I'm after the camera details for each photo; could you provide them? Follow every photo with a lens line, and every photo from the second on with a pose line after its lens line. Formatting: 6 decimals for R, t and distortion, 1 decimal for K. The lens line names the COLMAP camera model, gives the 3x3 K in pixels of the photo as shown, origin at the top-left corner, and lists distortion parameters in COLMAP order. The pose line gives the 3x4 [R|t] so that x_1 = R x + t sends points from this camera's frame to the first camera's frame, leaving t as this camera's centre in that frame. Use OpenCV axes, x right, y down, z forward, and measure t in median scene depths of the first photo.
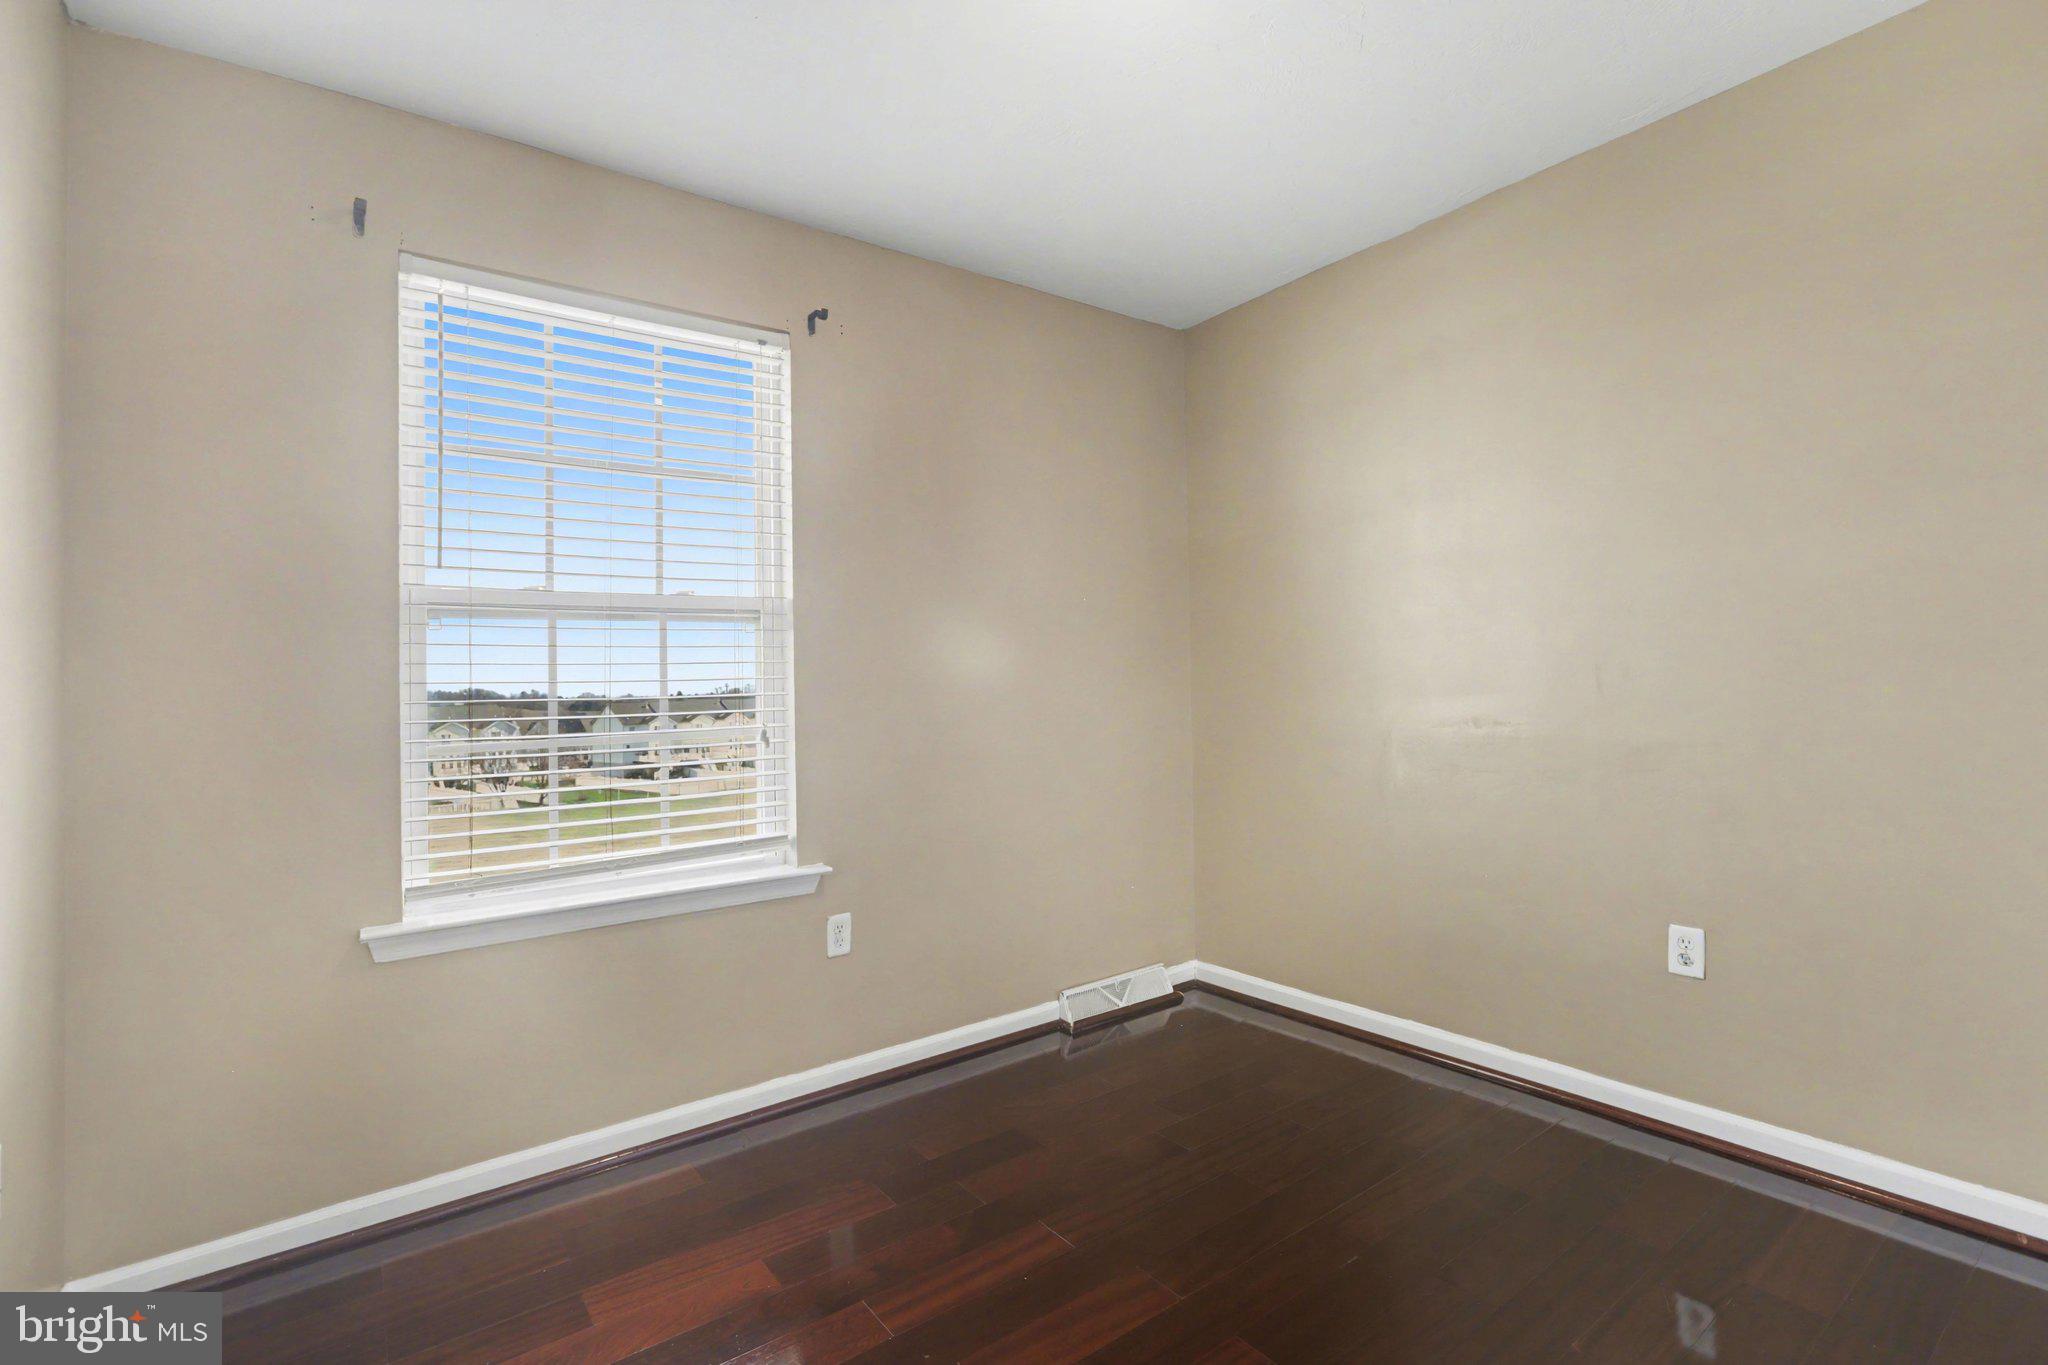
lens RADIAL K [[960.8, 0, 1030.0], [0, 960.8, 706.4], [0, 0, 1]] dist [-0.025024, -0.000006]
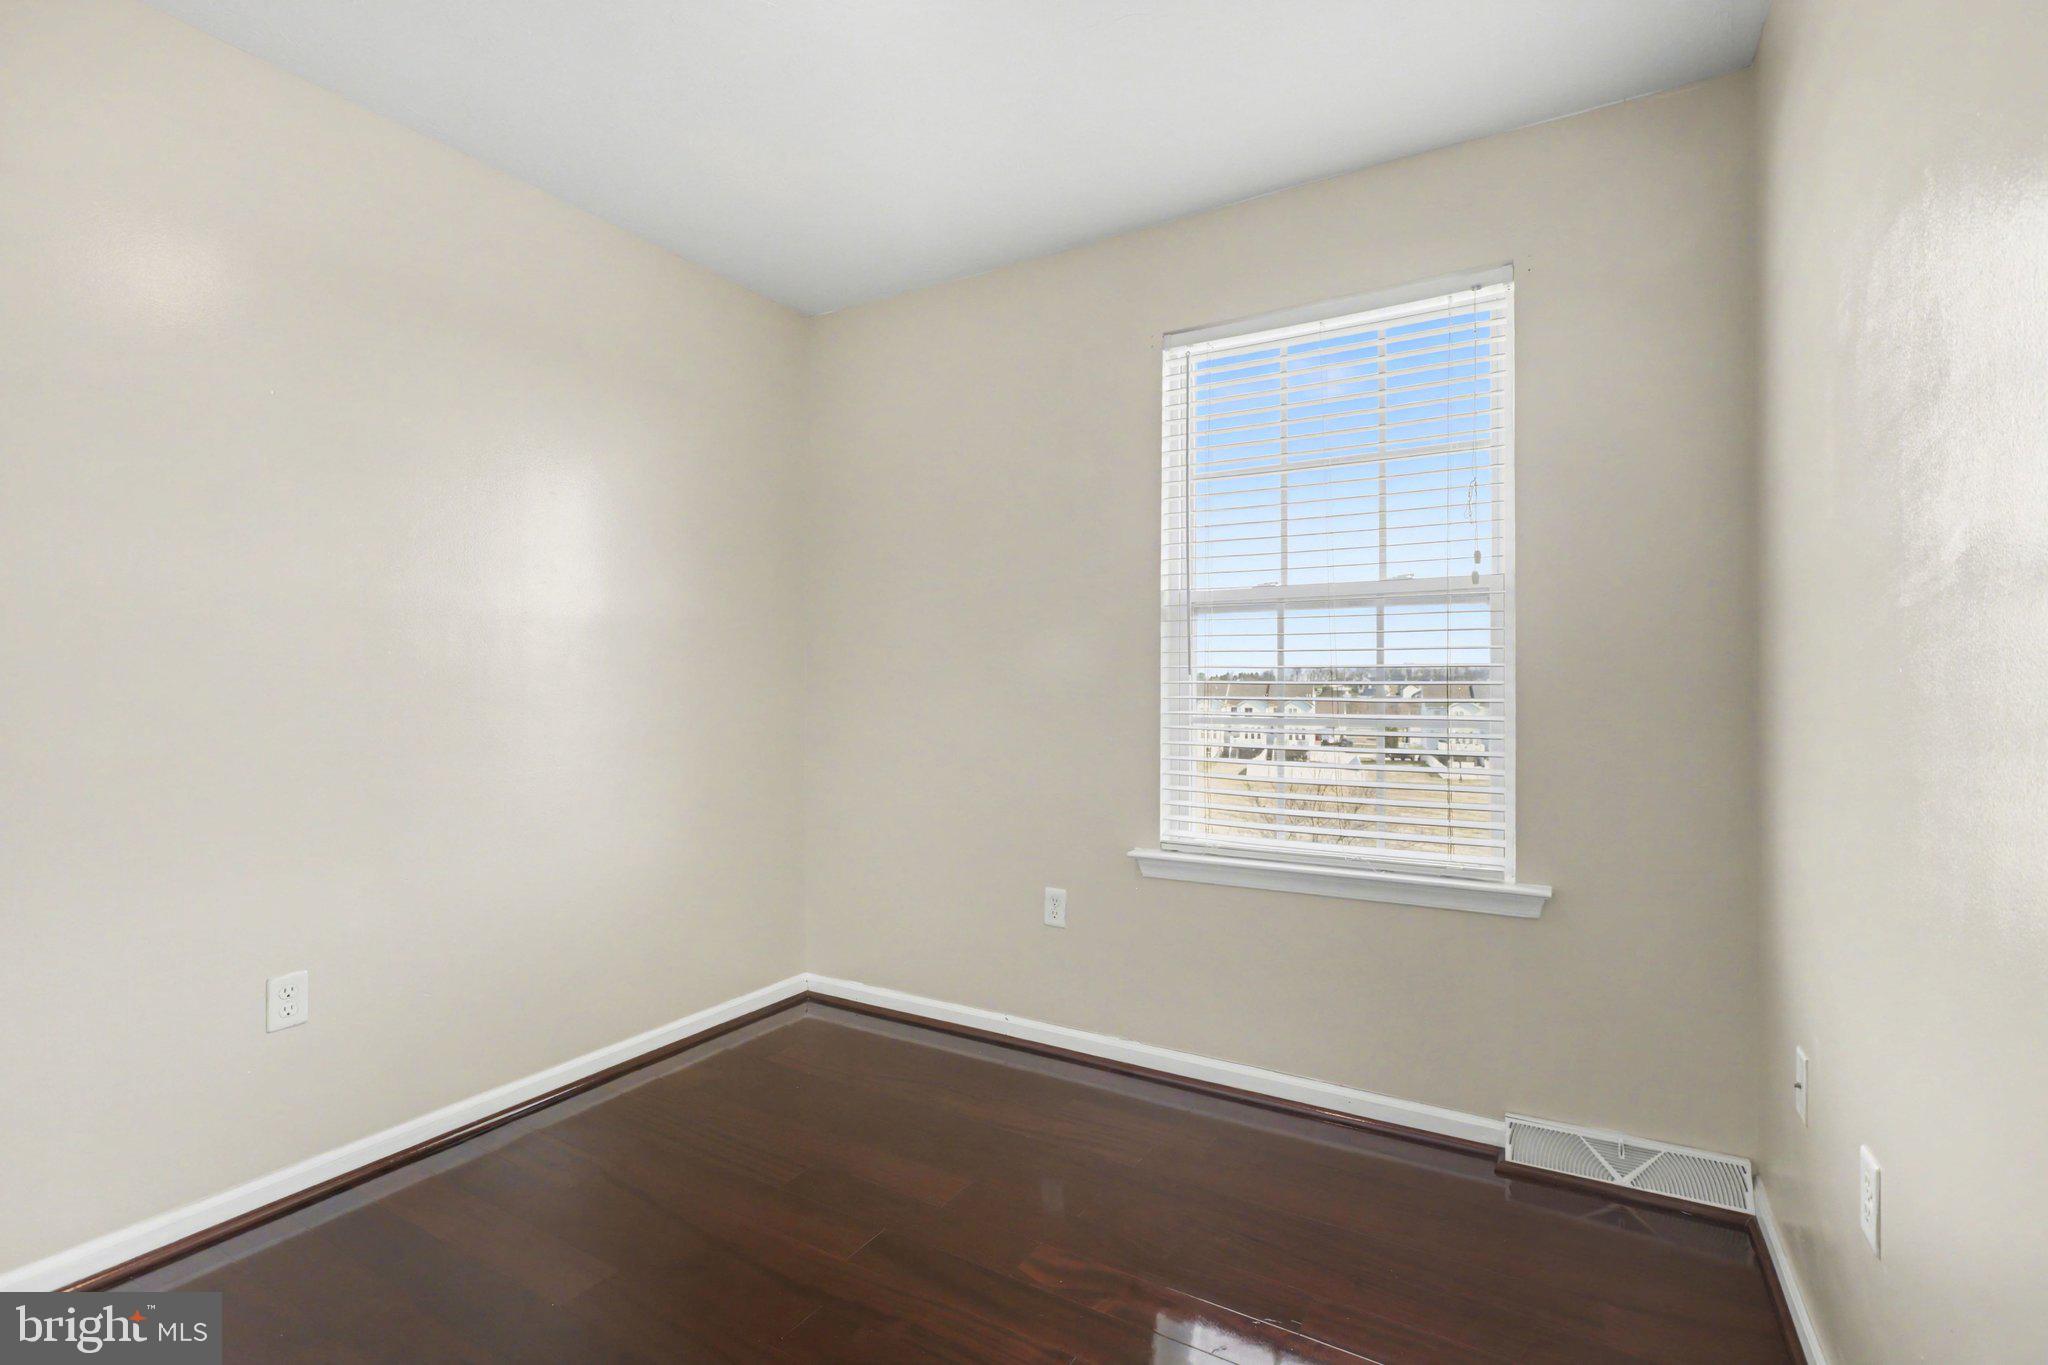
lens RADIAL K [[923.2, 0, 1015.9], [0, 923.2, 693.7], [0, 0, 1]] dist [-0.004320, -0.000084]
pose [[0.376653, 0.036659, -0.925629, 0.380948], [-0.026258, 0.999238, 0.028890, -0.016059], [0.925982, 0.013423, 0.377329, 0.292313]]
